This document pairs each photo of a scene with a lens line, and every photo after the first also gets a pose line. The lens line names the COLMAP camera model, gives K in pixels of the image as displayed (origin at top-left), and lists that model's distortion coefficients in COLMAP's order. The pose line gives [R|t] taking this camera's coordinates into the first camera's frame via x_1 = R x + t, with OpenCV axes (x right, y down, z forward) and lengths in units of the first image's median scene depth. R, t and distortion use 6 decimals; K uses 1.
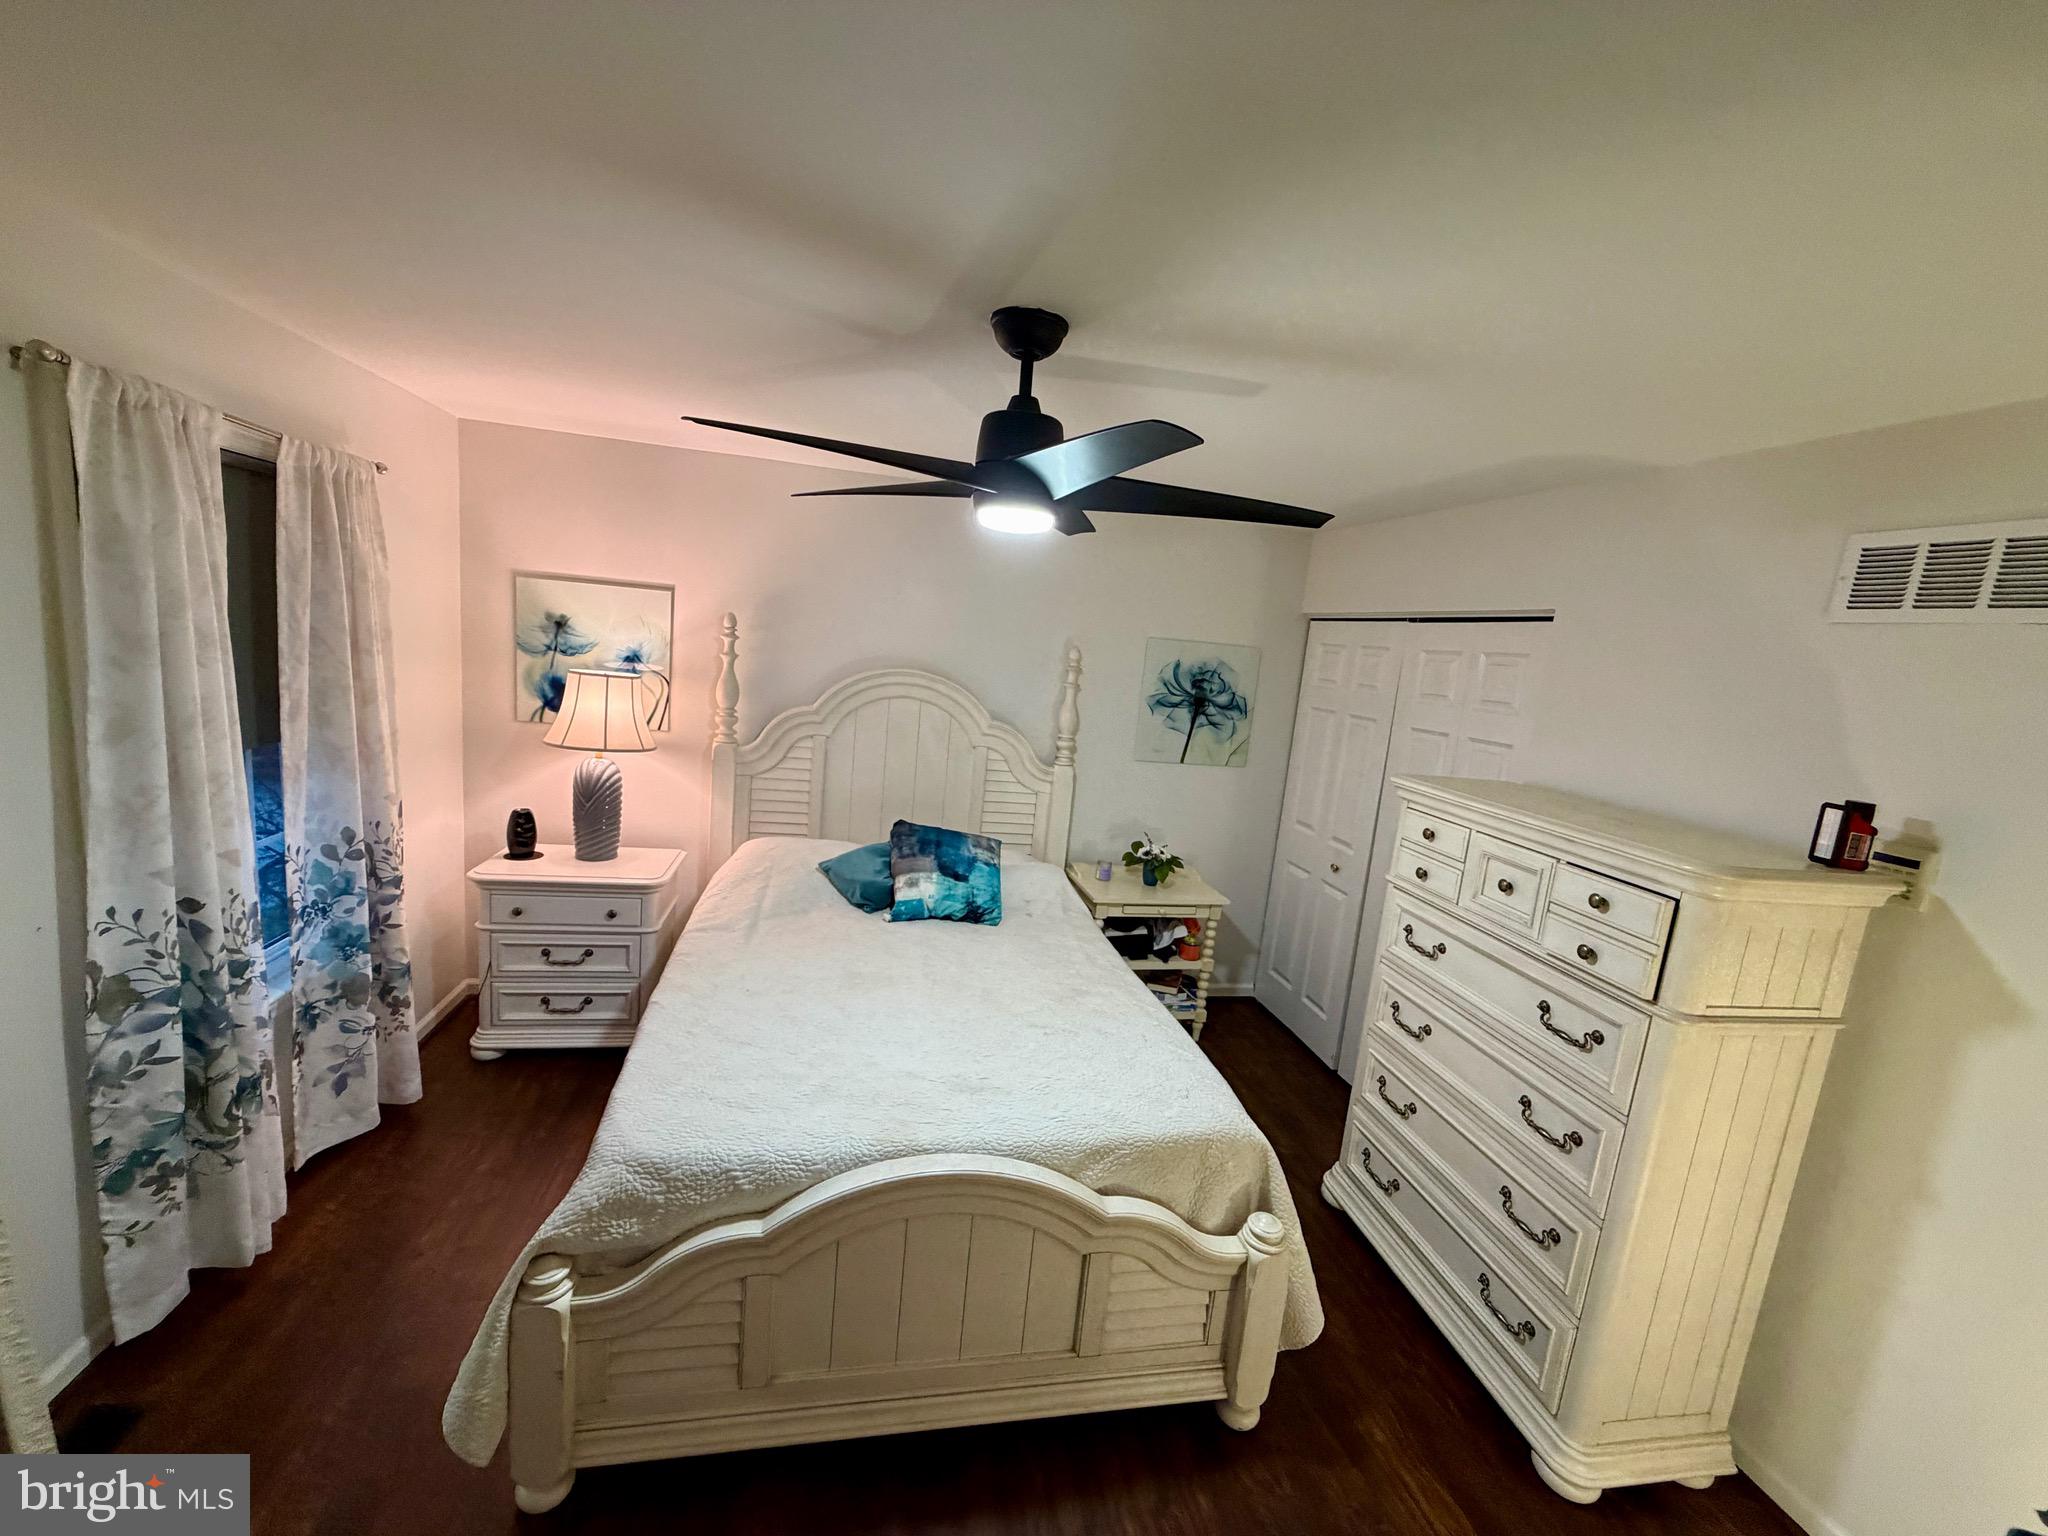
lens RADIAL K [[810.1, 0, 1059.9], [0, 810.1, 772.9], [0, 0, 1]] dist [0.102519, 0.000054]
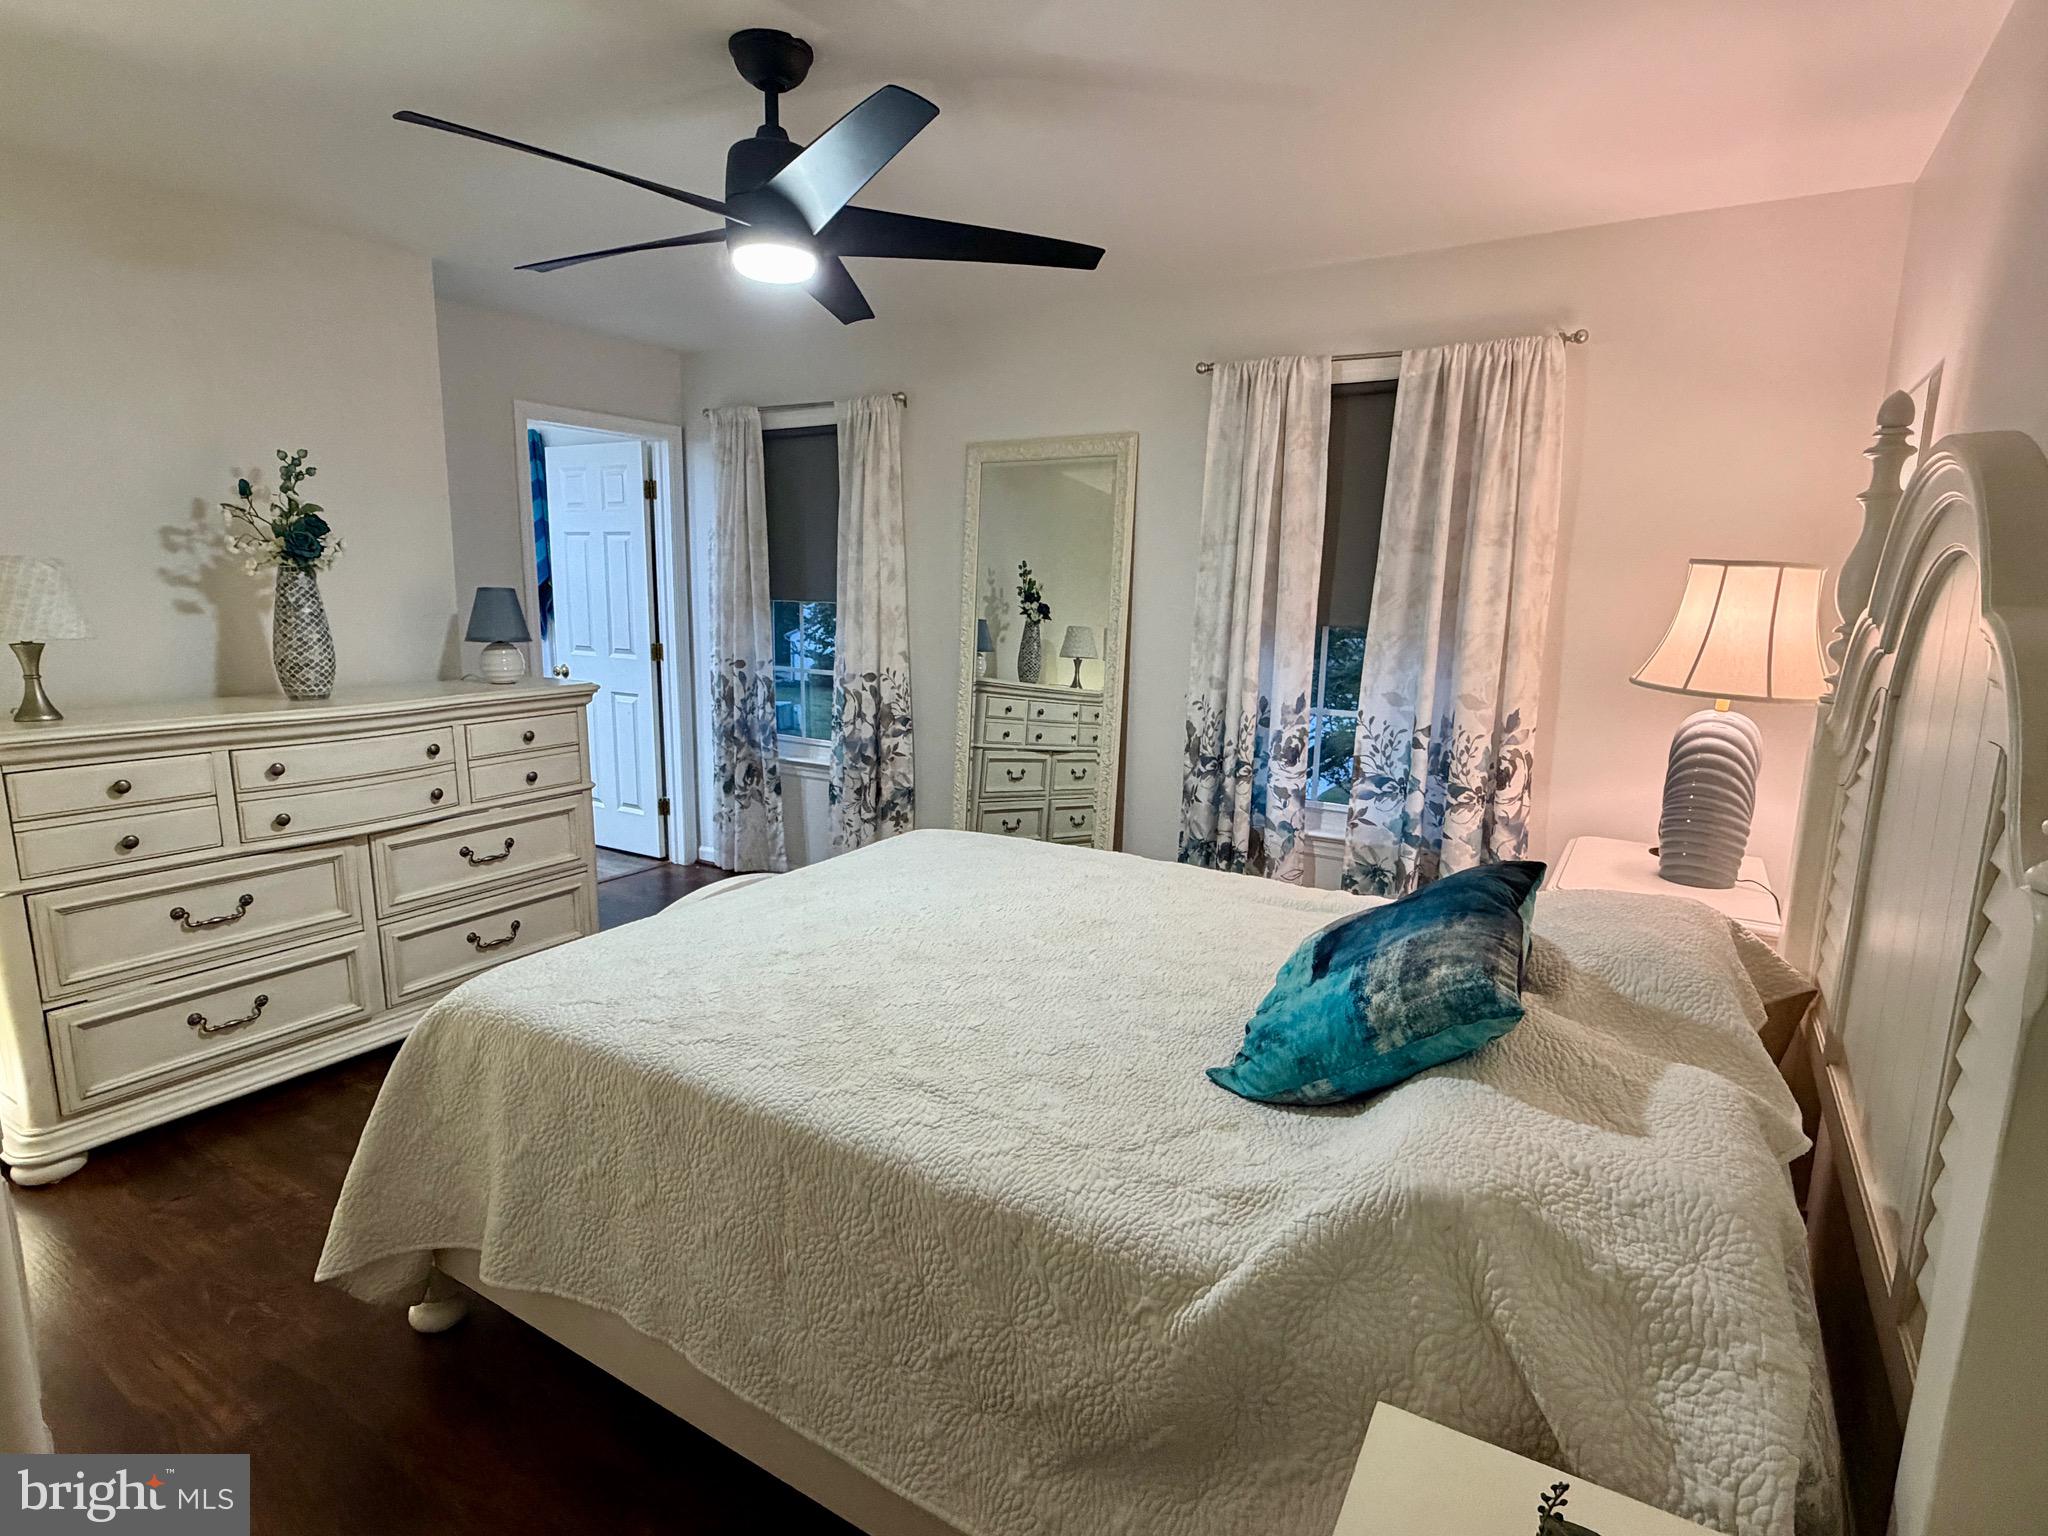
lens RADIAL K [[1064.4, 0, 1024.0], [0, 1064.4, 768.0], [0, 0, 1]] dist [0.000951, 0.000004]
pose [[-0.699387, 0.005580, -0.714722, 0.405078], [-0.208489, 0.954889, 0.211471, -0.046527], [0.683660, 0.296912, -0.666673, 1.494735]]
